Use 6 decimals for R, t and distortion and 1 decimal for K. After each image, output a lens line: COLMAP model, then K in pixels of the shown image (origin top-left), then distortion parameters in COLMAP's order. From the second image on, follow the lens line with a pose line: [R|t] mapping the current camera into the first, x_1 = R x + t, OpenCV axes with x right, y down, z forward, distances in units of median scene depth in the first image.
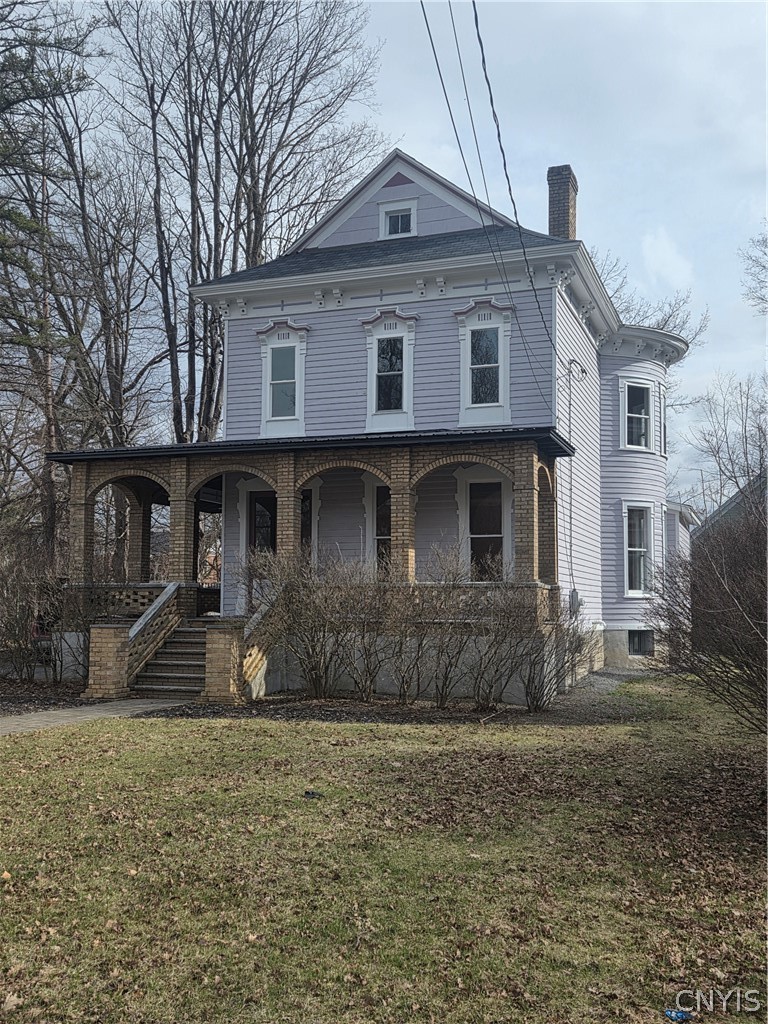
lens RADIAL K [[1007.1, 0, 384.4], [0, 1007.1, 518.0], [0, 0, 1]] dist [0.026466, 0.000000]
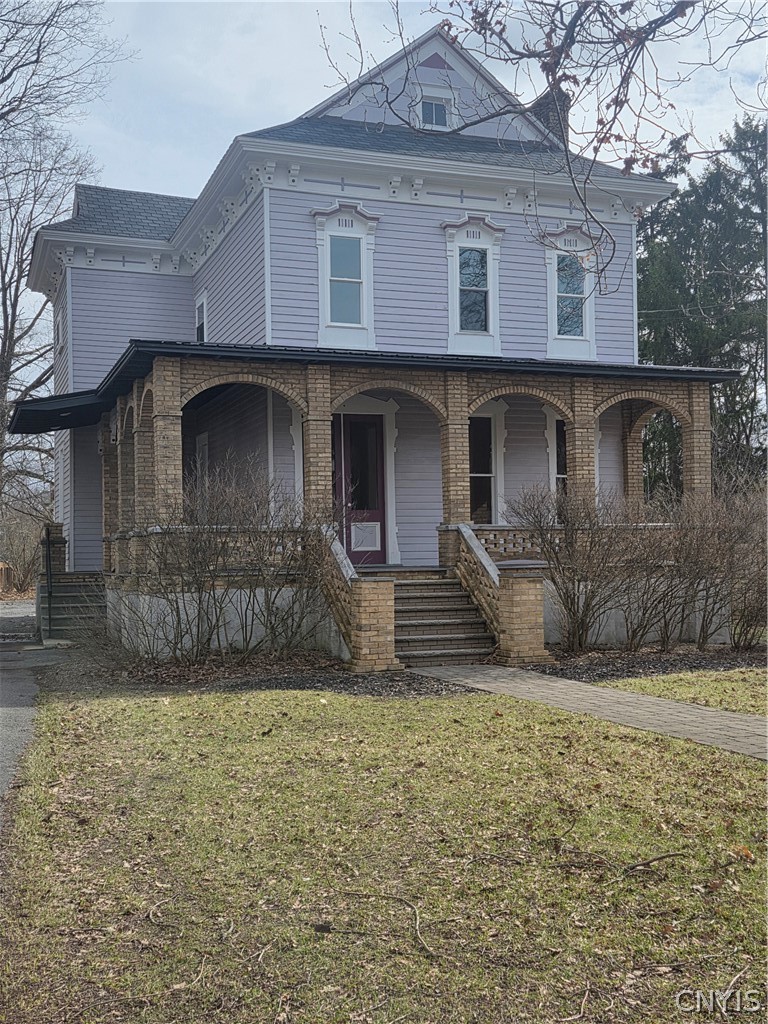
lens RADIAL K [[1173.7, 0, 385.1], [0, 1173.7, 508.7], [0, 0, 1]] dist [0.033582, 0.000000]
pose [[0.761556, 0.009127, 0.648035, -0.722607], [-0.038452, 0.998776, 0.031121, 0.020107], [-0.646957, -0.048618, 0.760975, 0.258056]]
